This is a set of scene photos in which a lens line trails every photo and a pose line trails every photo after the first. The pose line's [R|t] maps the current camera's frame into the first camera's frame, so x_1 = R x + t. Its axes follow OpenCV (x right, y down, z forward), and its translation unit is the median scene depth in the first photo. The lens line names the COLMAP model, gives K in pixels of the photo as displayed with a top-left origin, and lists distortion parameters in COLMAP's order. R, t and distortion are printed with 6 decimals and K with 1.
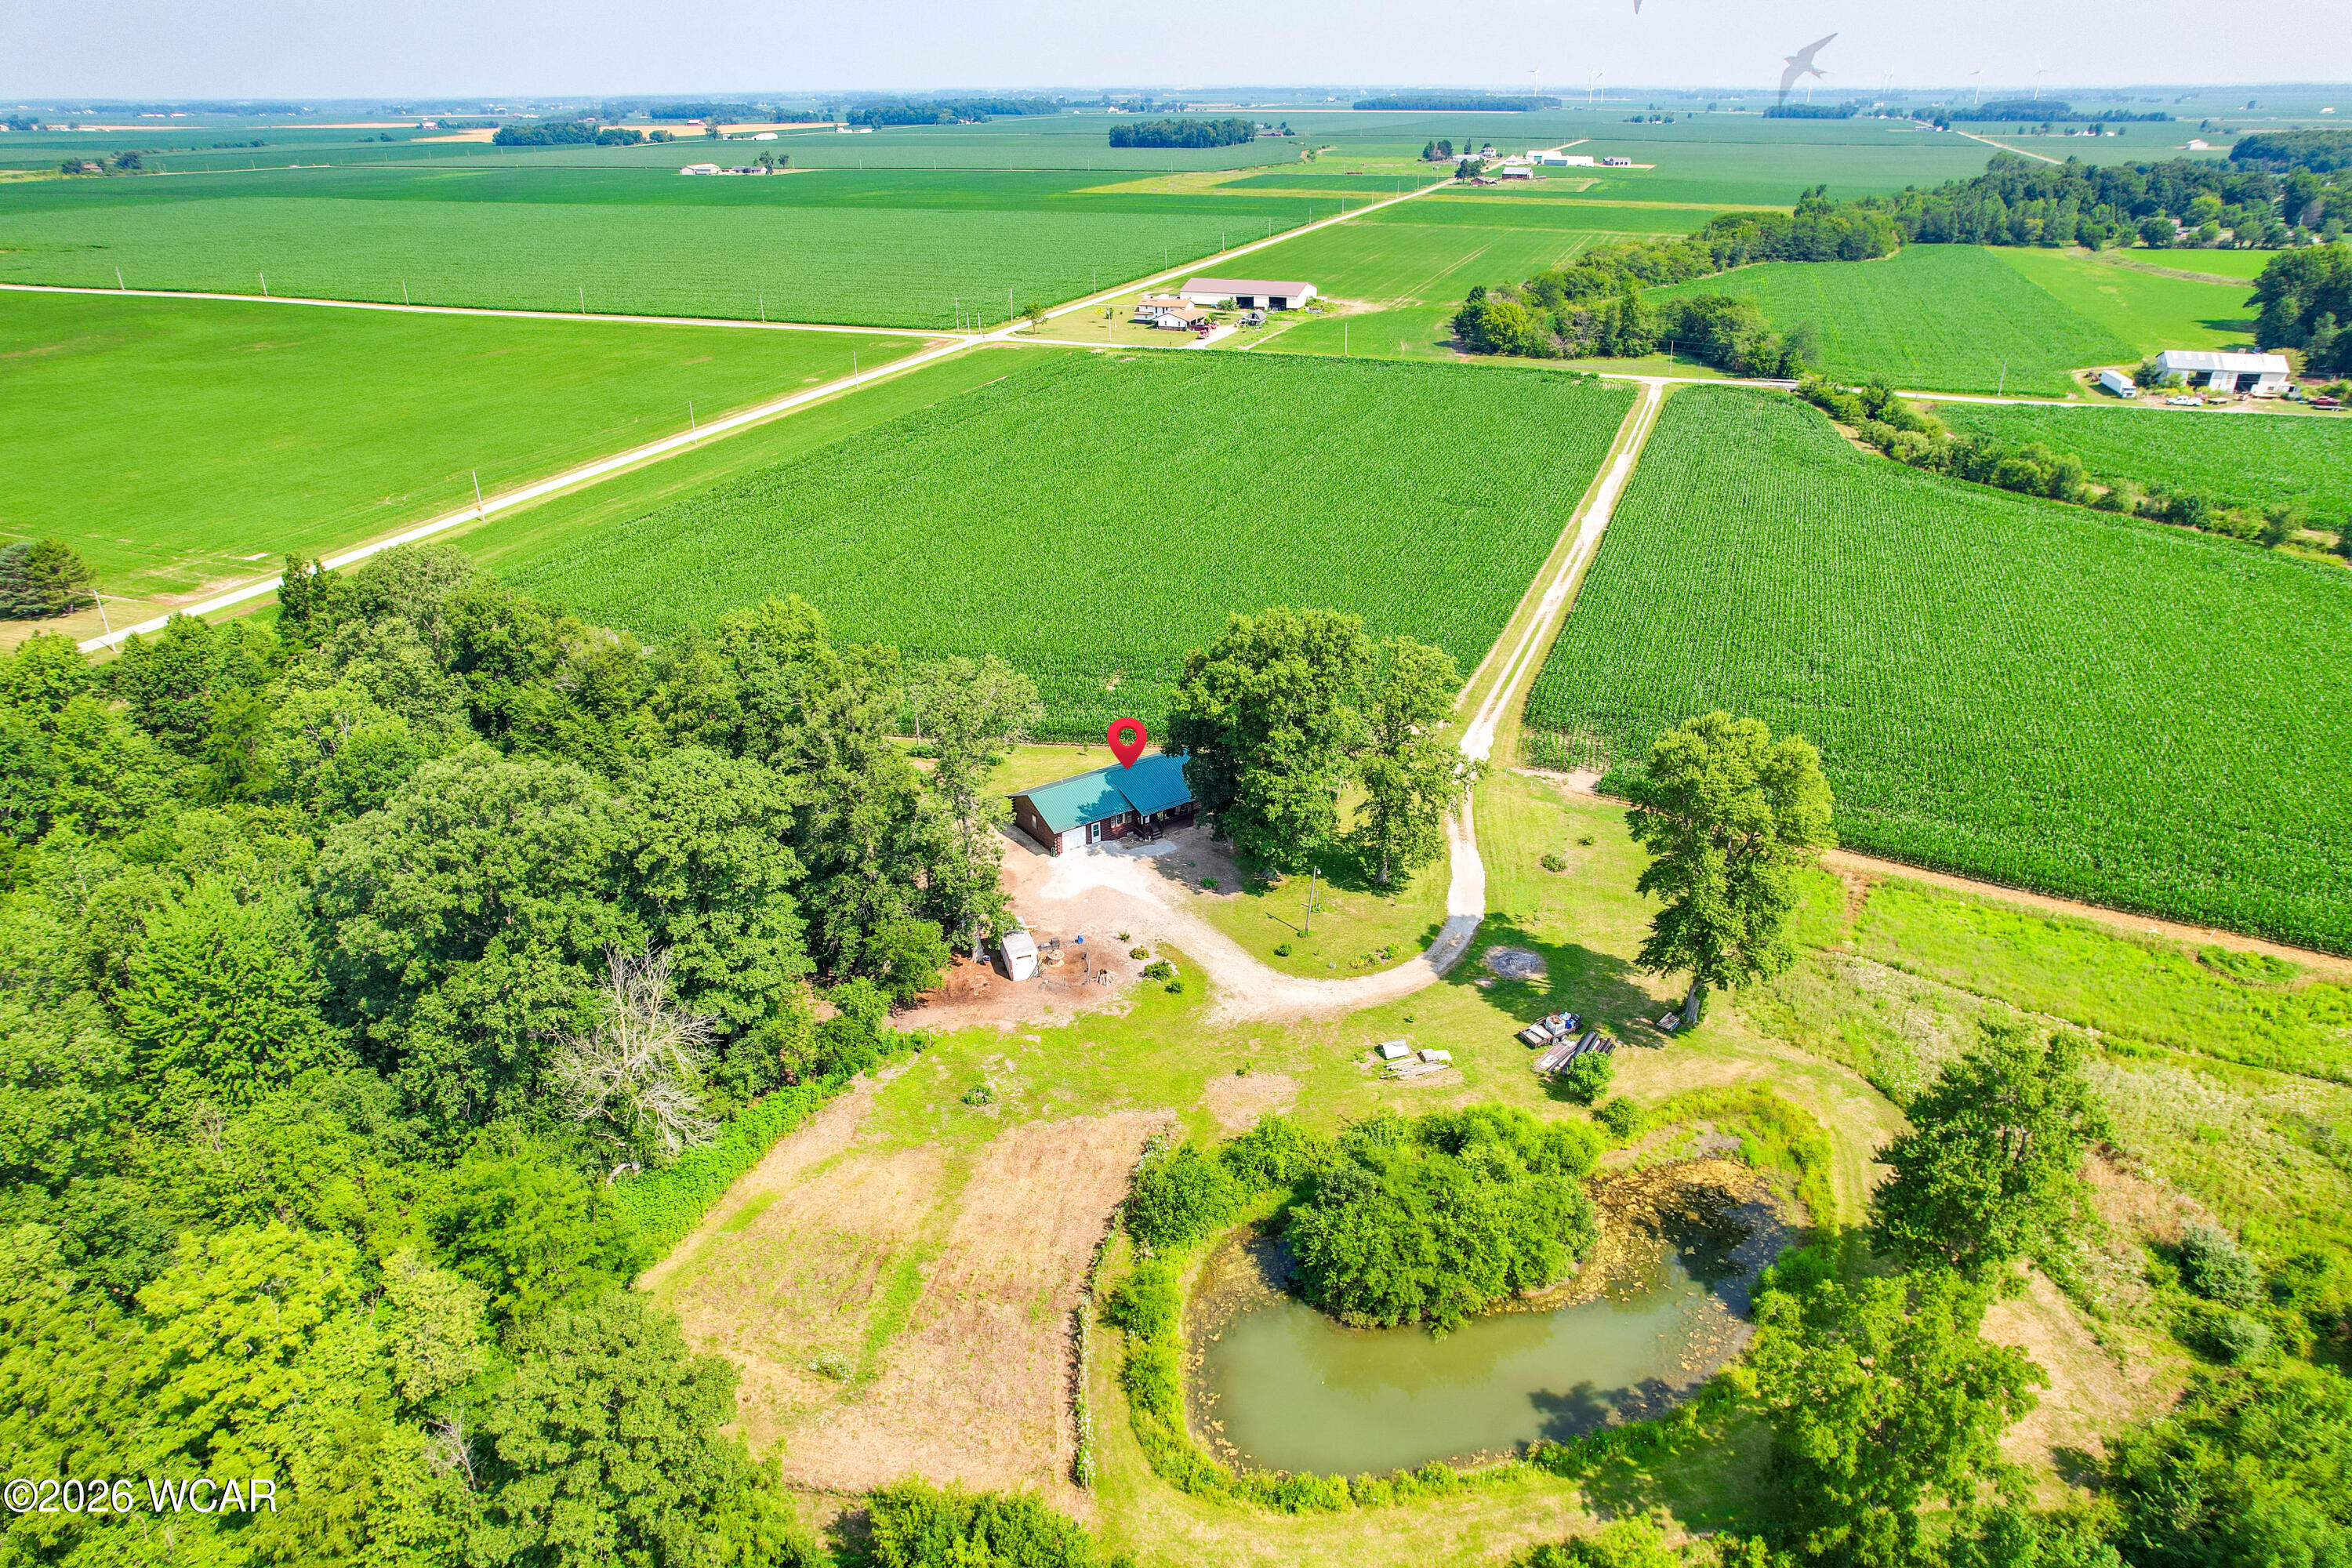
lens RADIAL K [[1439.3, 0, 1176.0], [0, 1439.3, 784.0], [0, 0, 1]] dist [-0.006321, 0.000643]
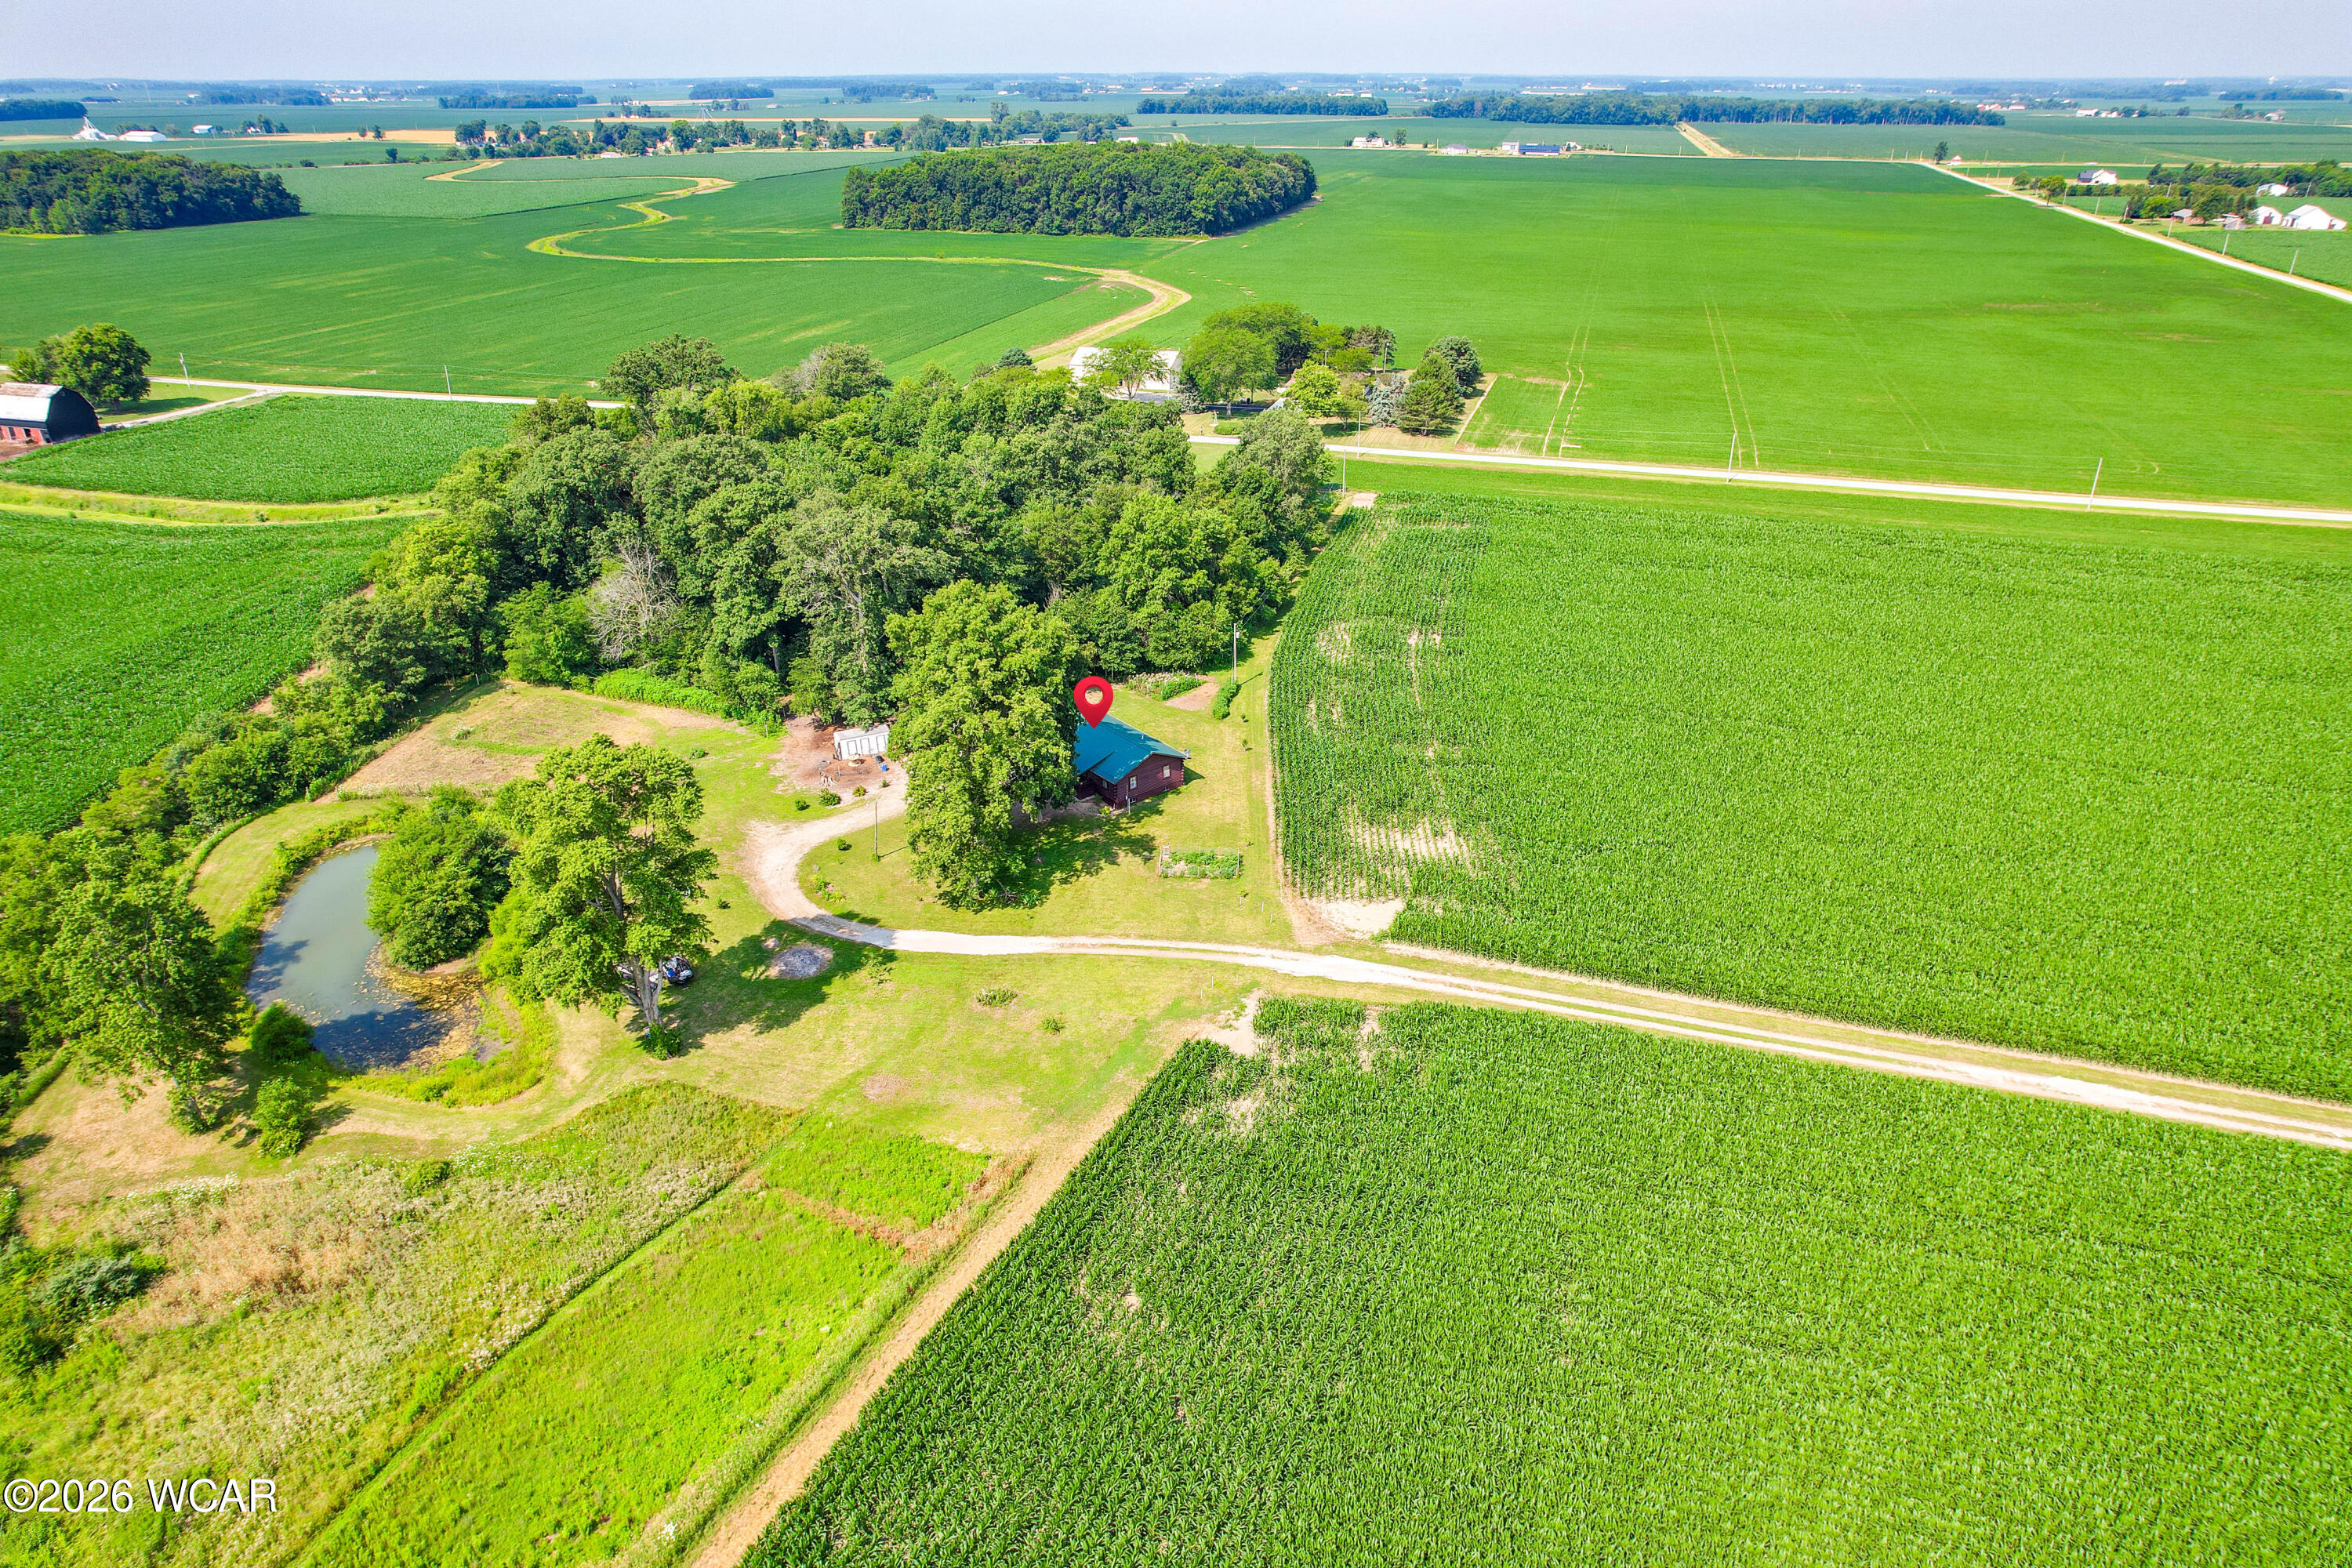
lens RADIAL K [[1439.3, 0, 1176.0], [0, 1439.3, 784.0], [0, 0, 1]] dist [-0.006321, 0.000643]
pose [[0.079556, 0.441698, -0.893629, 1.138317], [-0.432615, 0.822945, 0.368247, -0.475260], [0.898062, 0.357301, 0.256556, 0.975906]]
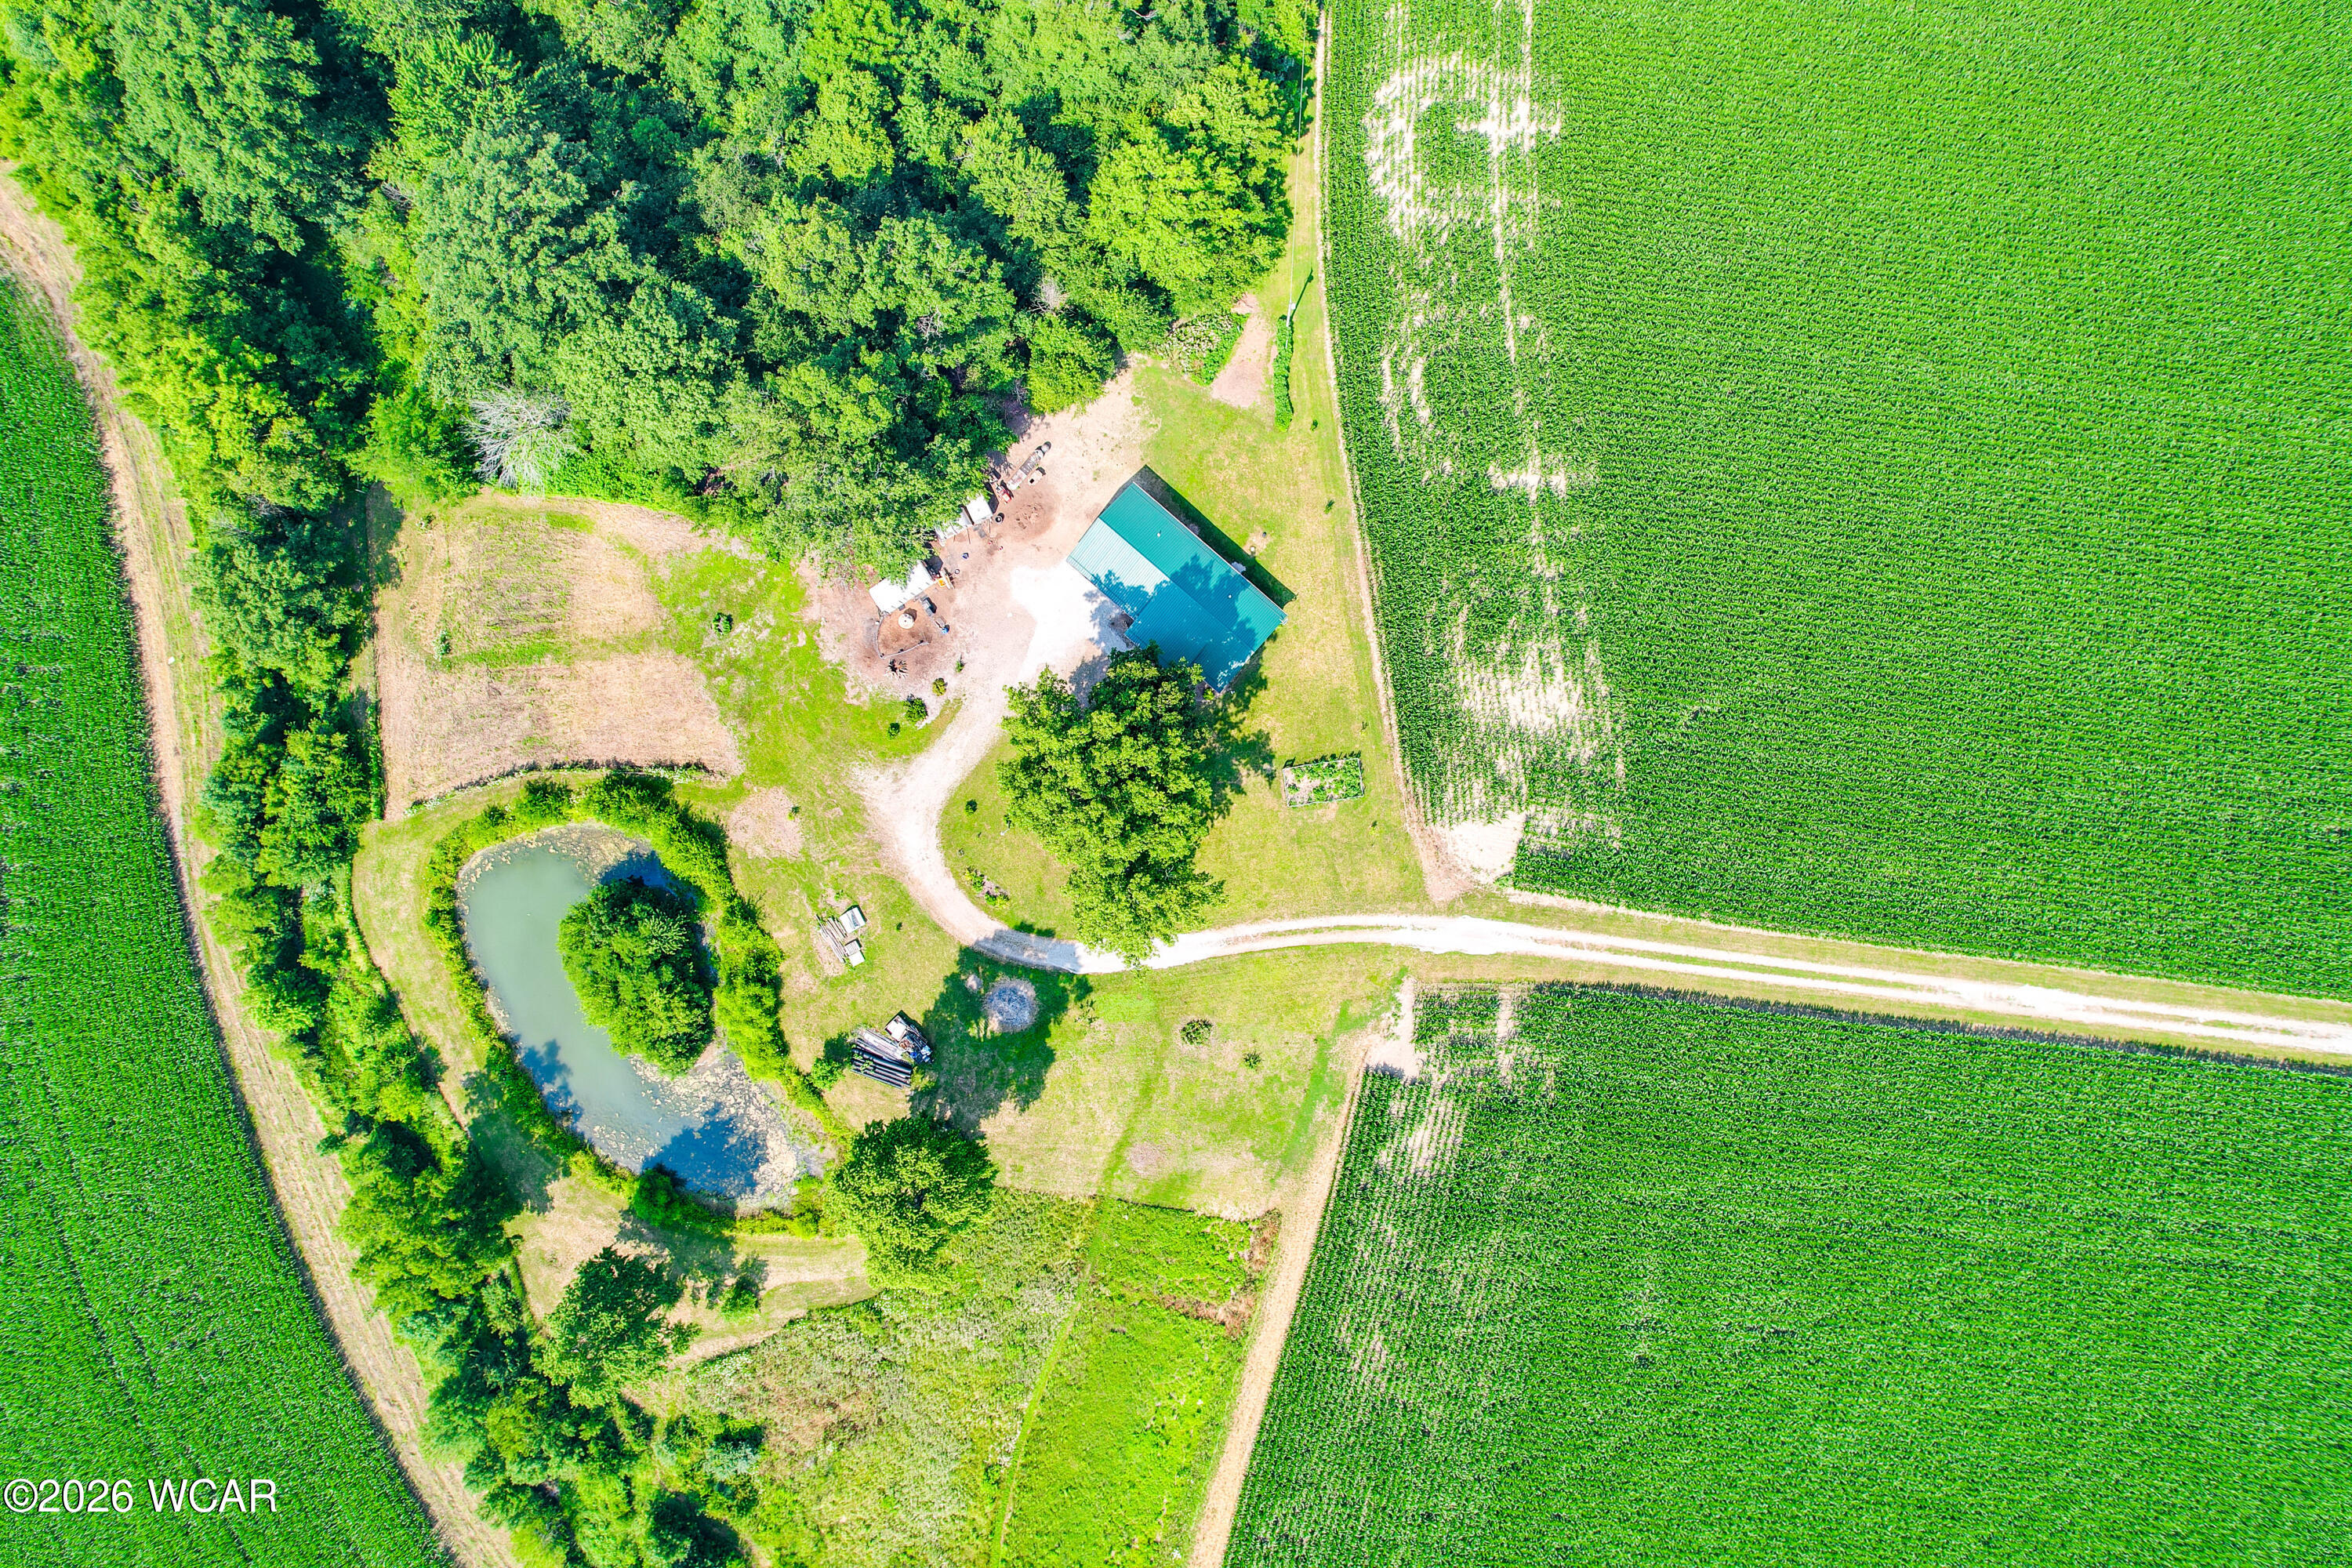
lens RADIAL K [[1439.3, 0, 1176.0], [0, 1439.3, 784.0], [0, 0, 1]] dist [-0.006321, 0.000643]
pose [[0.262123, 0.964245, -0.039022, 0.150286], [-0.415960, 0.149378, 0.897030, -1.029074], [0.870786, -0.218900, 0.440243, 0.677454]]
